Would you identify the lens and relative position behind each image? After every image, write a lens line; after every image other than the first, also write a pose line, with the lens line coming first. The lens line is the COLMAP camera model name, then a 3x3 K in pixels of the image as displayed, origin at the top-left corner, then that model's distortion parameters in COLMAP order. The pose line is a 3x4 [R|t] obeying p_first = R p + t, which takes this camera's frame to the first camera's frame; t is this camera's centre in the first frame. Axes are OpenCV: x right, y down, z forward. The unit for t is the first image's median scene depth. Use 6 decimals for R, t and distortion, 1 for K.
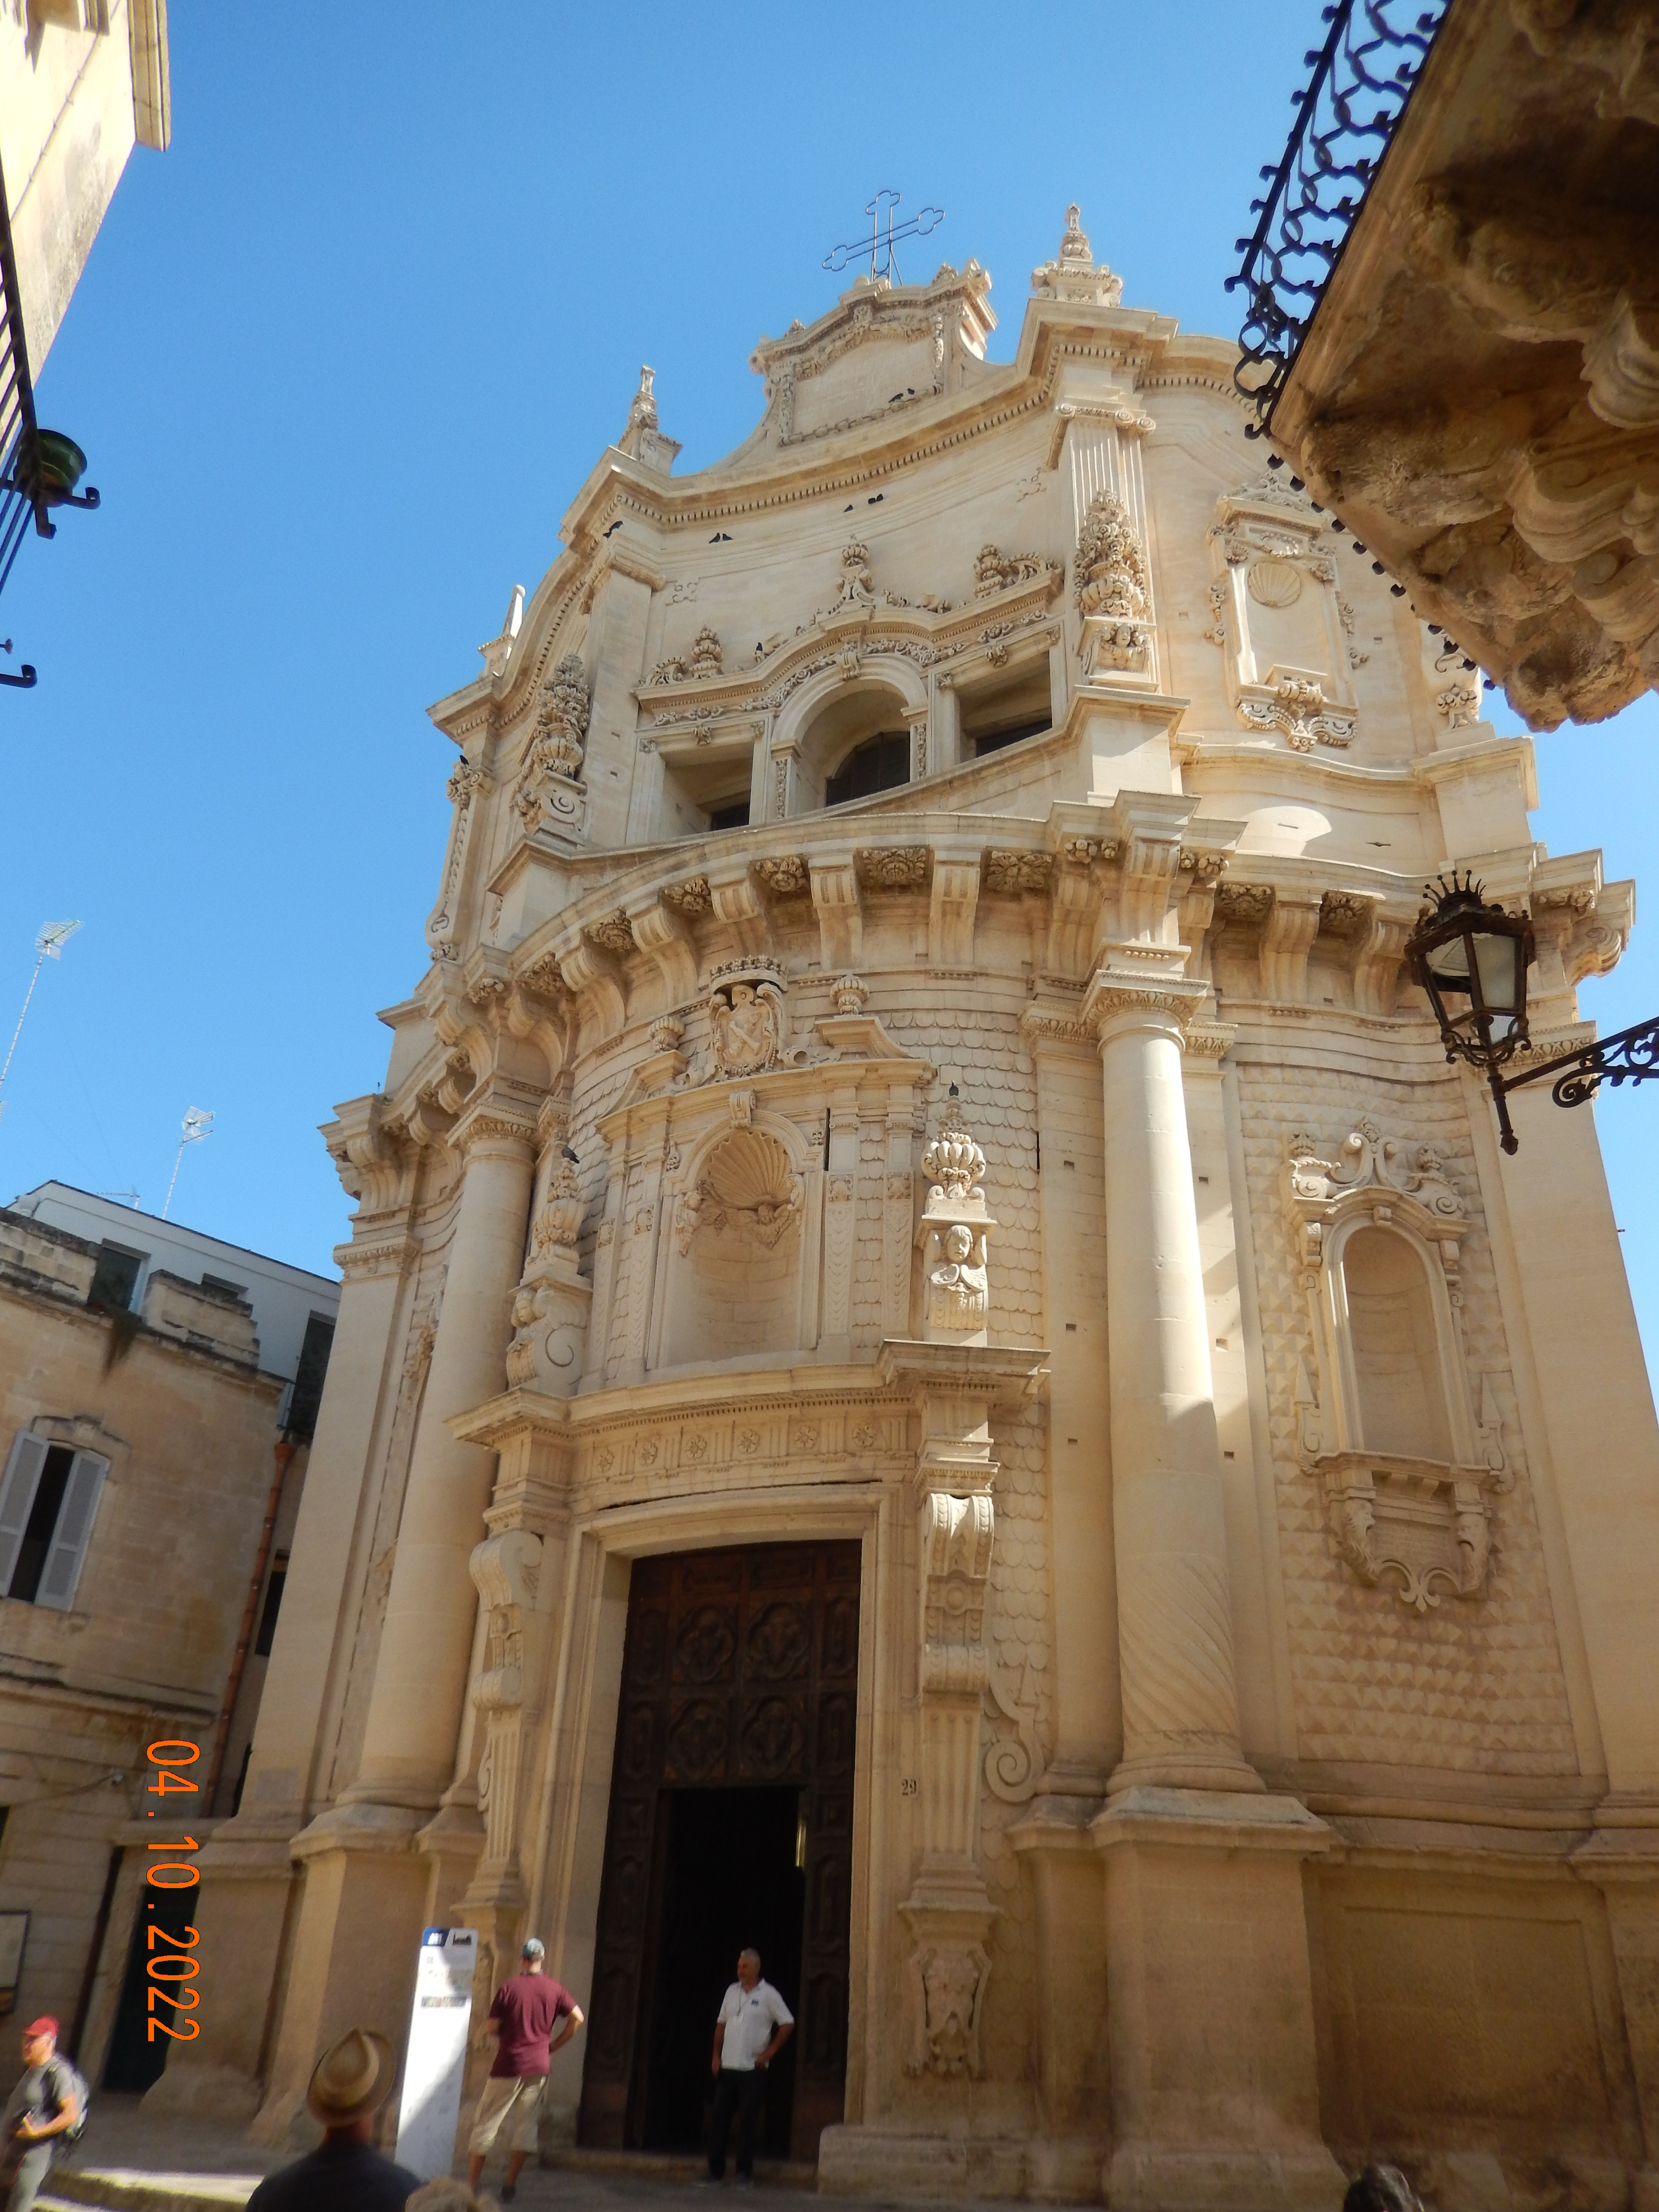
lens RADIAL K [[1751.9, 0, 829.5], [0, 1751.9, 1106.0], [0, 0, 1]] dist [0.036142, -0.006862]
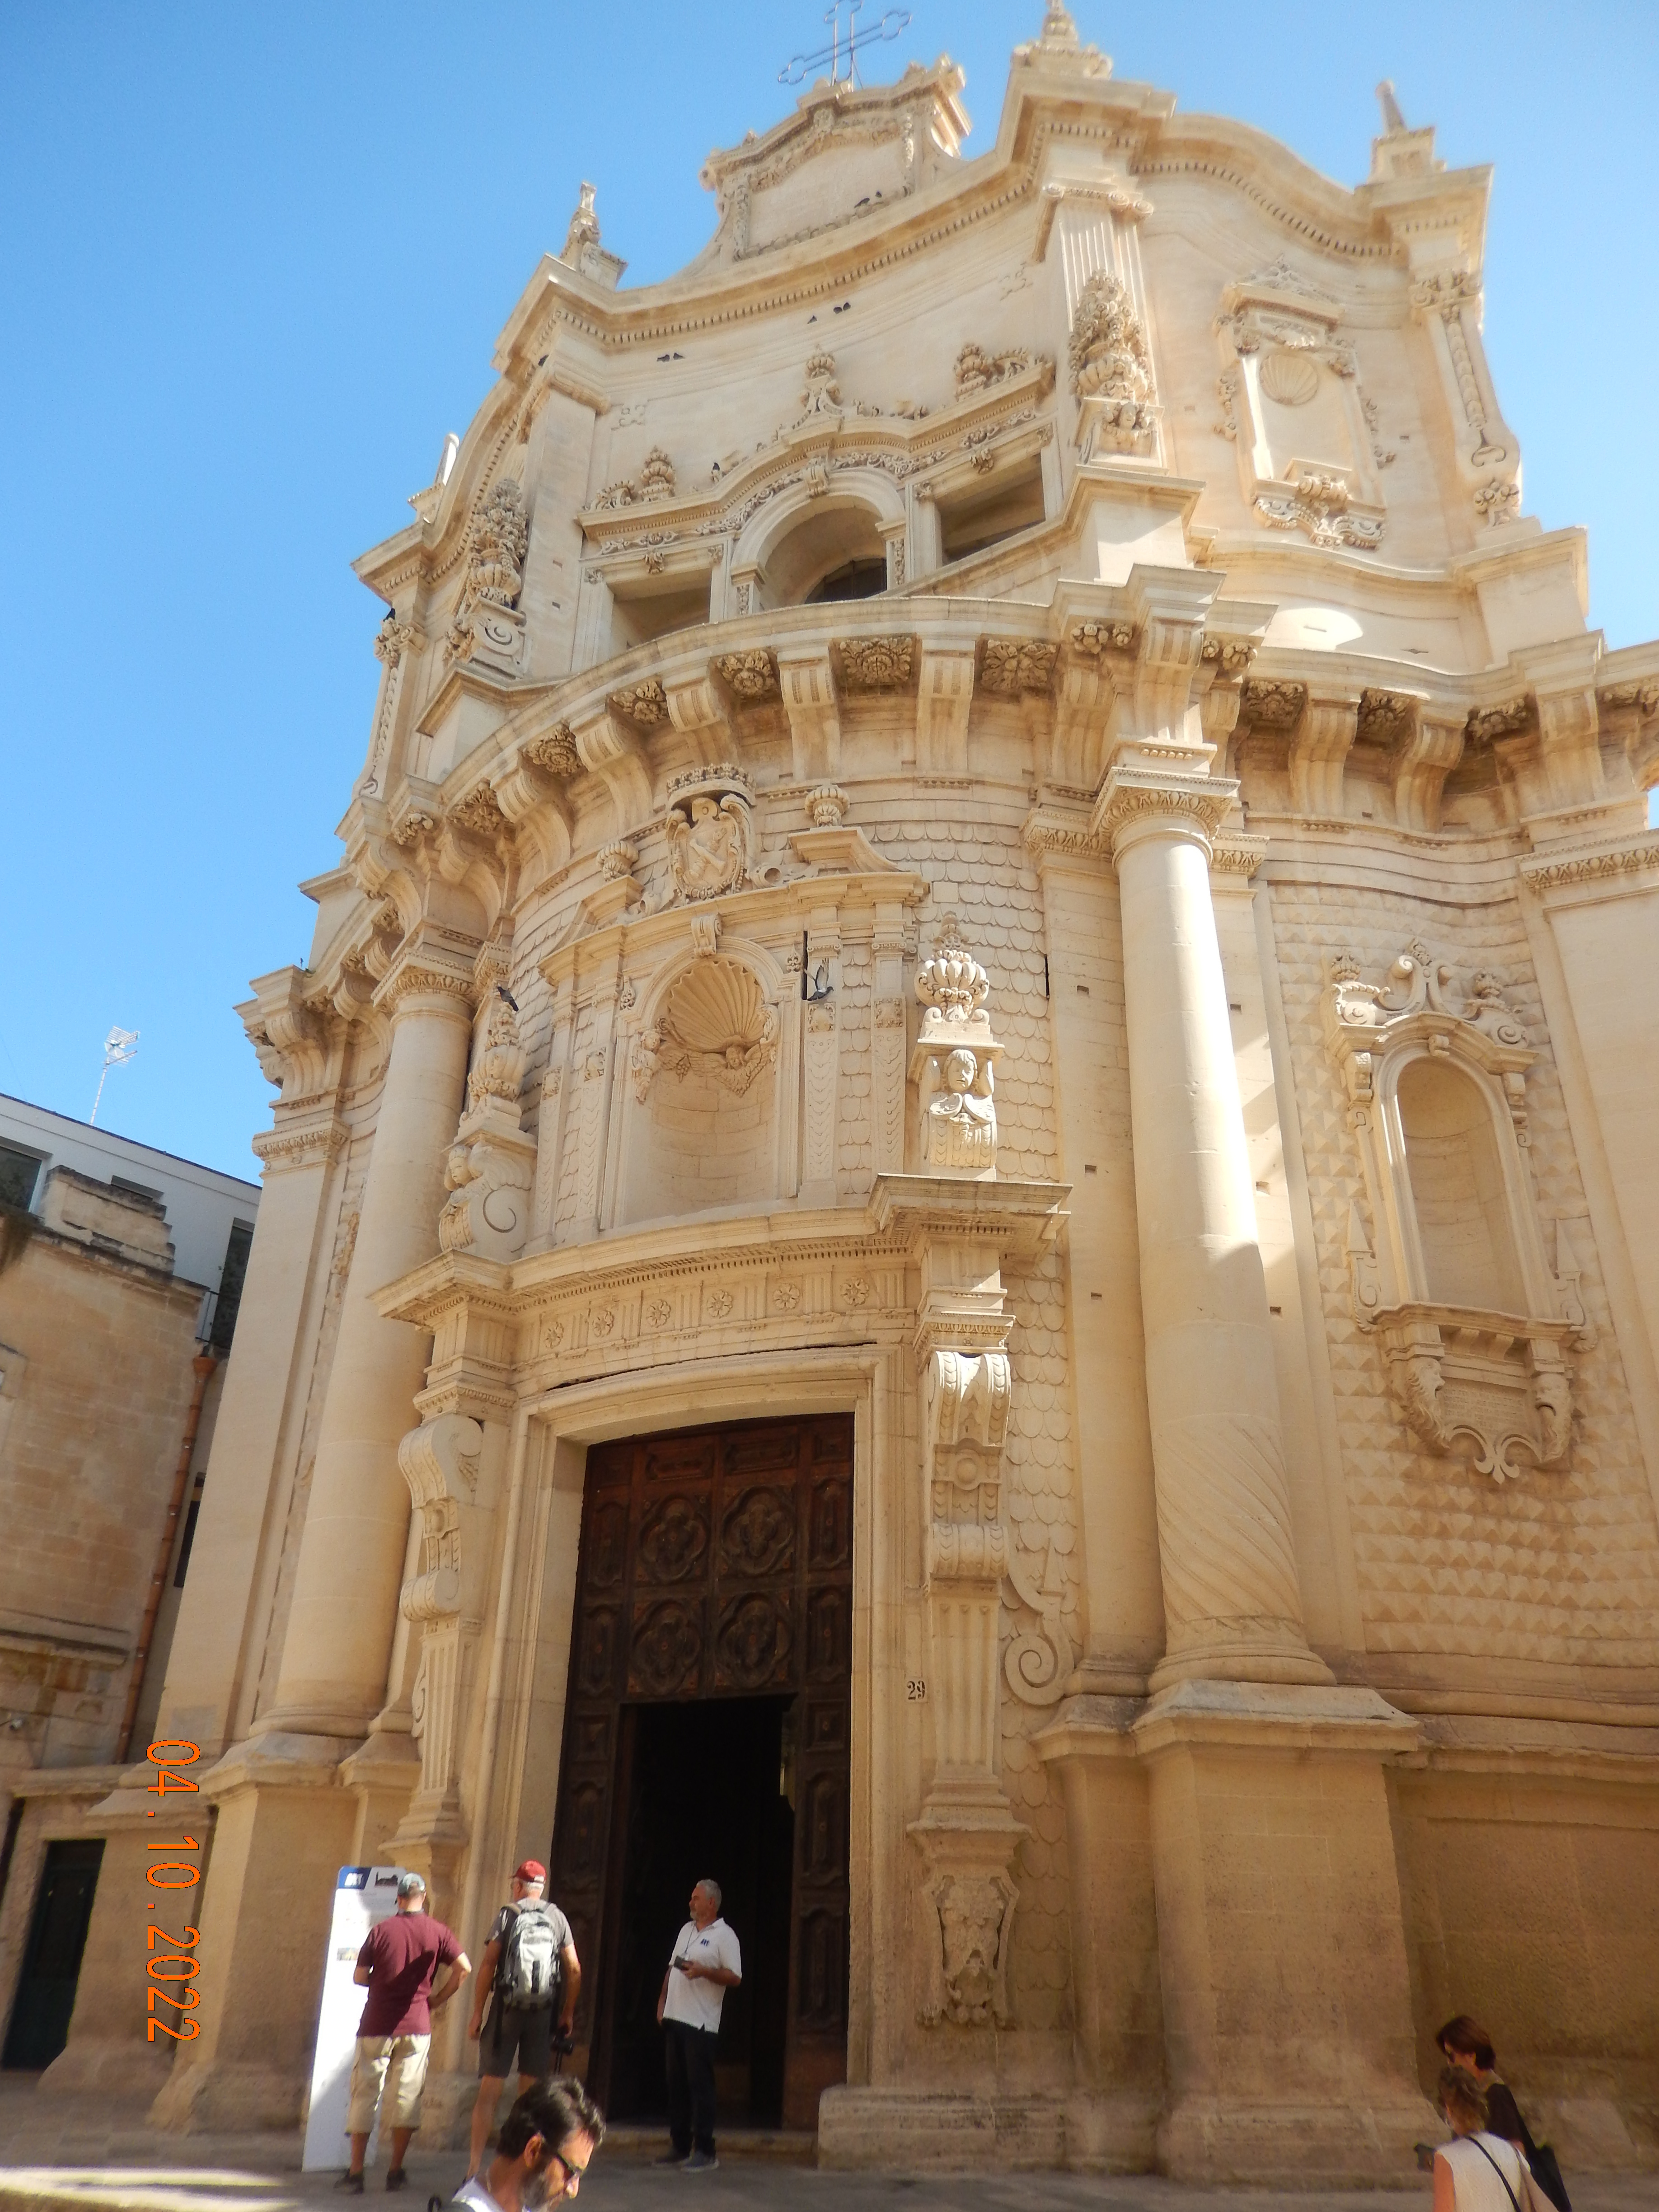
lens RADIAL K [[1751.9, 0, 829.5], [0, 1751.9, 1106.0], [0, 0, 1]] dist [0.036142, -0.006862]
pose [[0.999657, -0.014390, 0.021896, -0.008586], [0.013989, 0.999733, 0.018381, 0.069495], [-0.022155, -0.018068, 0.999591, 0.124135]]
